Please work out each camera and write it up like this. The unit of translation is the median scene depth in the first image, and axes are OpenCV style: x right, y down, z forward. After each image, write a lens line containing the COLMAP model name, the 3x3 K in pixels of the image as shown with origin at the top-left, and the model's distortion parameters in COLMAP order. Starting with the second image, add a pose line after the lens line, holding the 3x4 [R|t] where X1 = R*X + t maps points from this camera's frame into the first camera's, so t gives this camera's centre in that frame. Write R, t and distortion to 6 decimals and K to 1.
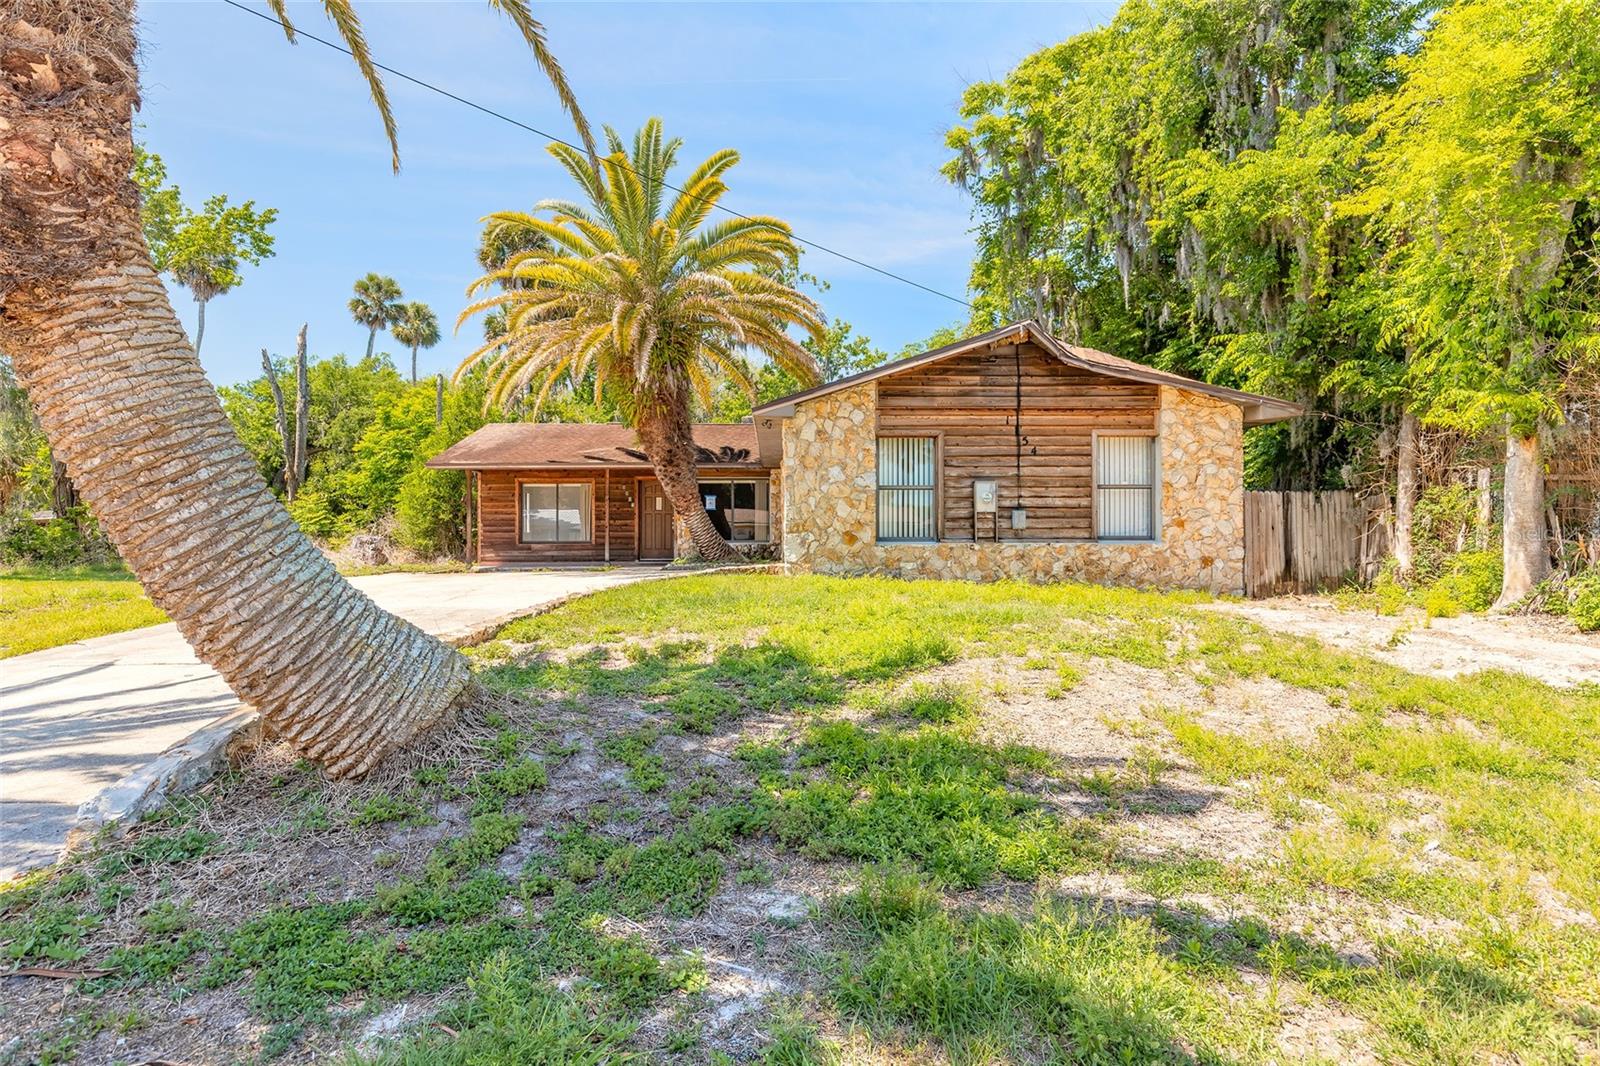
lens RADIAL K [[902.3, 0, 800.1], [0, 902.3, 535.1], [0, 0, 1]] dist [0.002622, 0.000274]
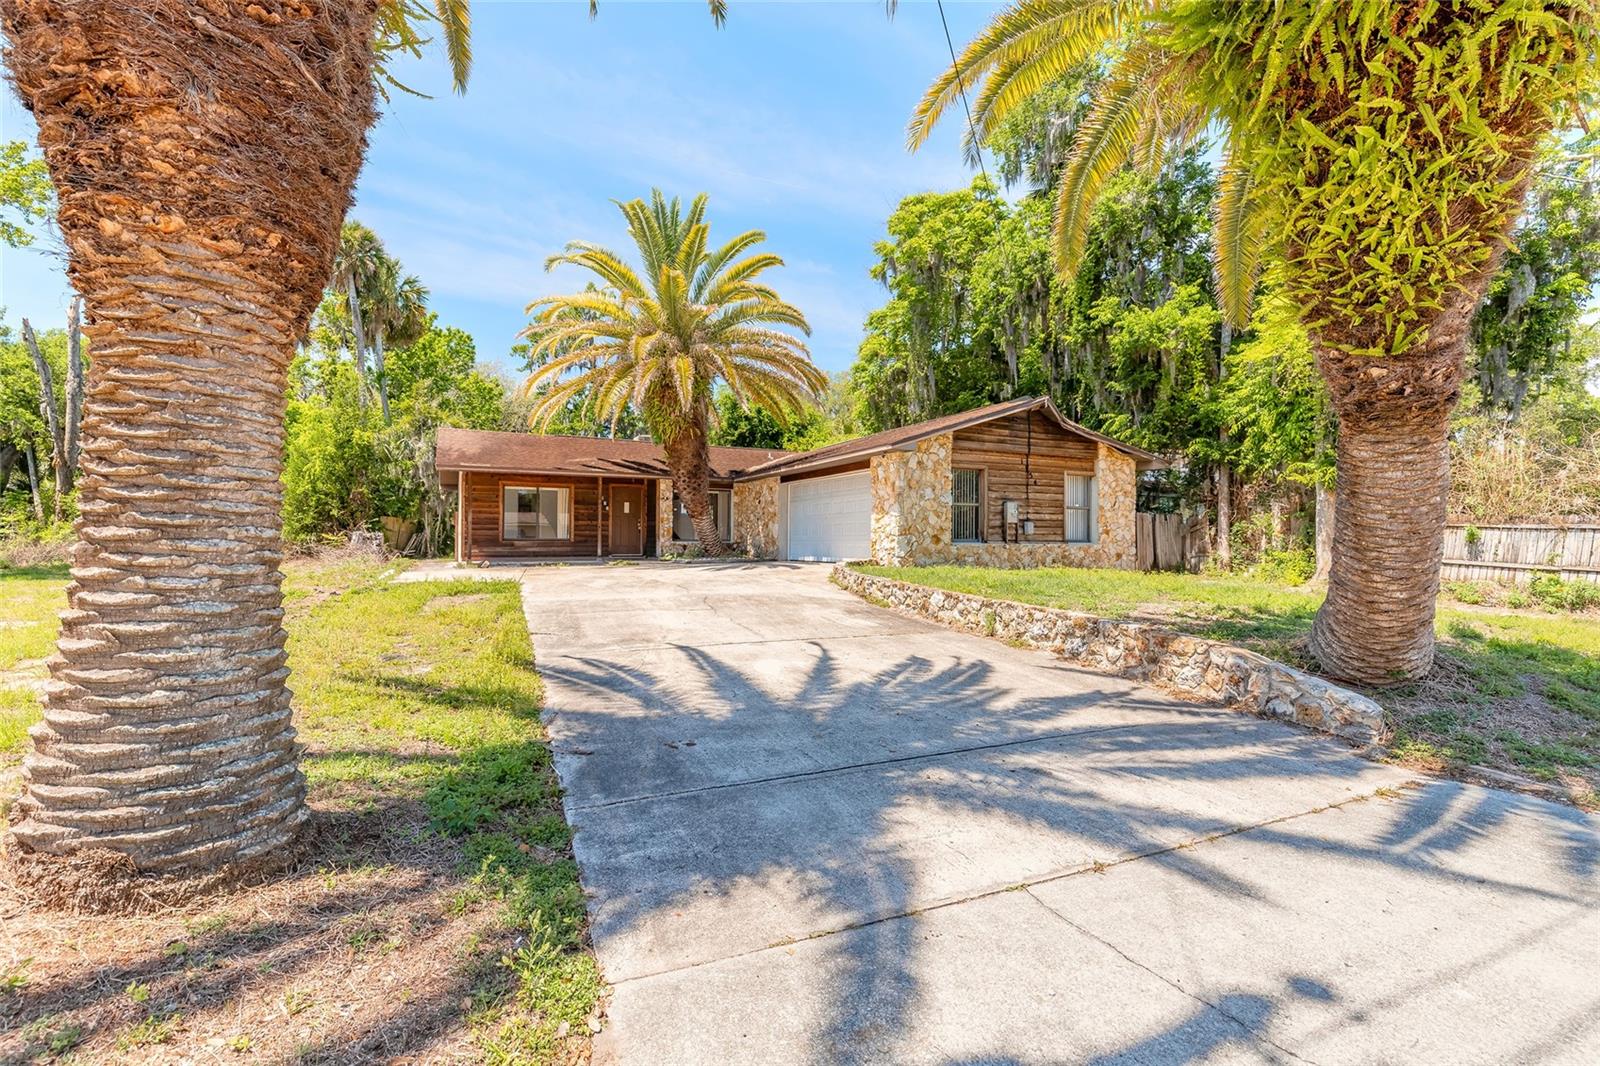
lens RADIAL K [[725.0, 0, 800.6], [0, 725.0, 538.7], [0, 0, 1]] dist [0.013512, -0.001065]
pose [[0.905965, 0.008616, 0.423265, -0.608817], [-0.010809, 0.999938, 0.002781, 0.001151], [-0.423215, -0.007095, 0.906002, 0.068556]]
